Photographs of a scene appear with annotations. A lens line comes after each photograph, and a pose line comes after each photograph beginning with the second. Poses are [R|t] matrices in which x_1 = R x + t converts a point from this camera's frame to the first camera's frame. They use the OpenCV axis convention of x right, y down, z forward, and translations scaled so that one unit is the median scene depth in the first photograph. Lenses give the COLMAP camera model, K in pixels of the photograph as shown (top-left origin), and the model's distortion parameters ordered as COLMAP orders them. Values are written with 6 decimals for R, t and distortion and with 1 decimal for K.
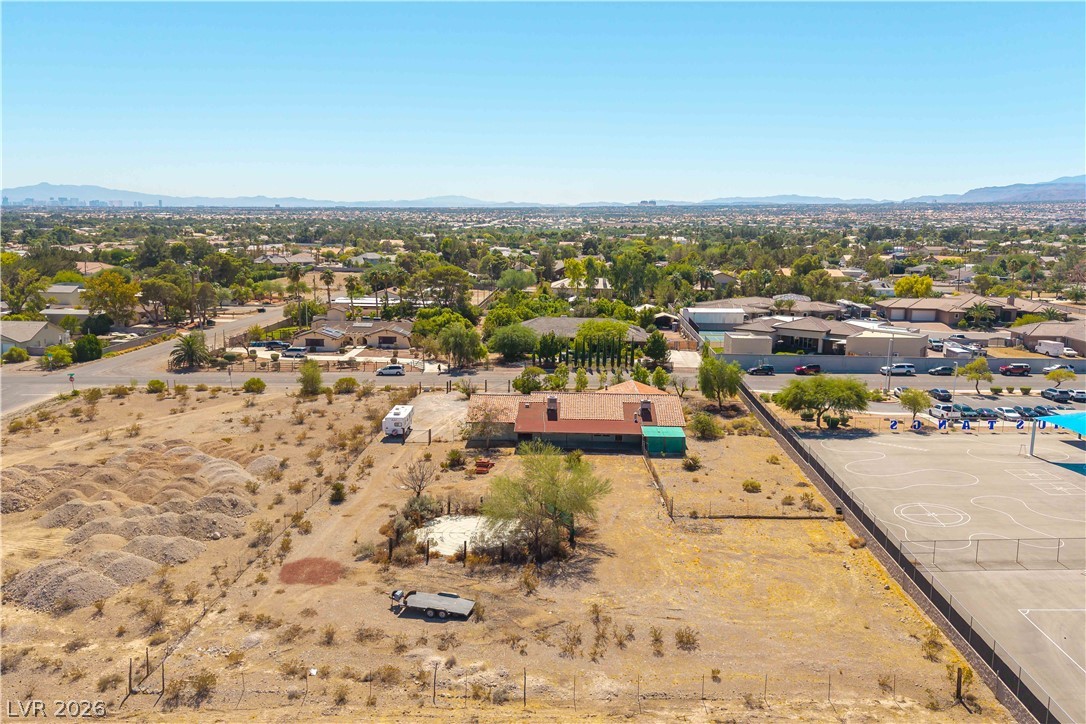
lens RADIAL K [[875.6, 0, 552.7], [0, 875.6, 360.9], [0, 0, 1]] dist [0.030473, 0.001249]
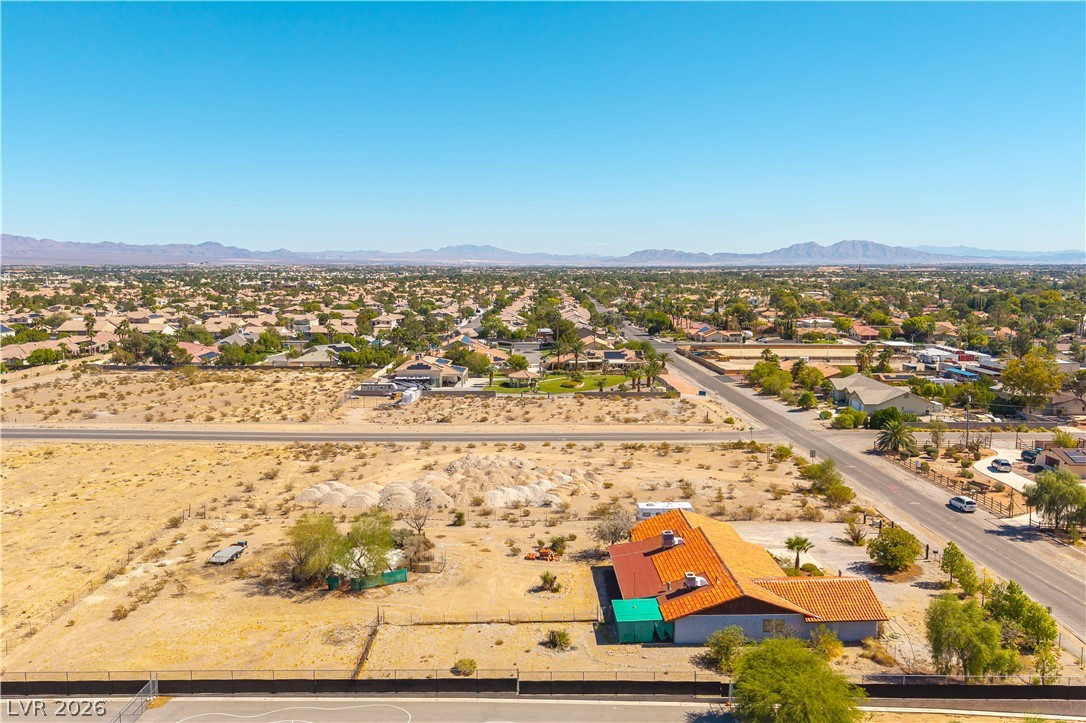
lens RADIAL K [[875.6, 0, 552.7], [0, 875.6, 360.4], [0, 0, 1]] dist [0.030473, 0.001249]
pose [[0.035403, 0.097965, -0.994560, 1.297104], [-0.167774, 0.981642, 0.090721, -0.285550], [0.985190, 0.163650, 0.051189, 1.264074]]
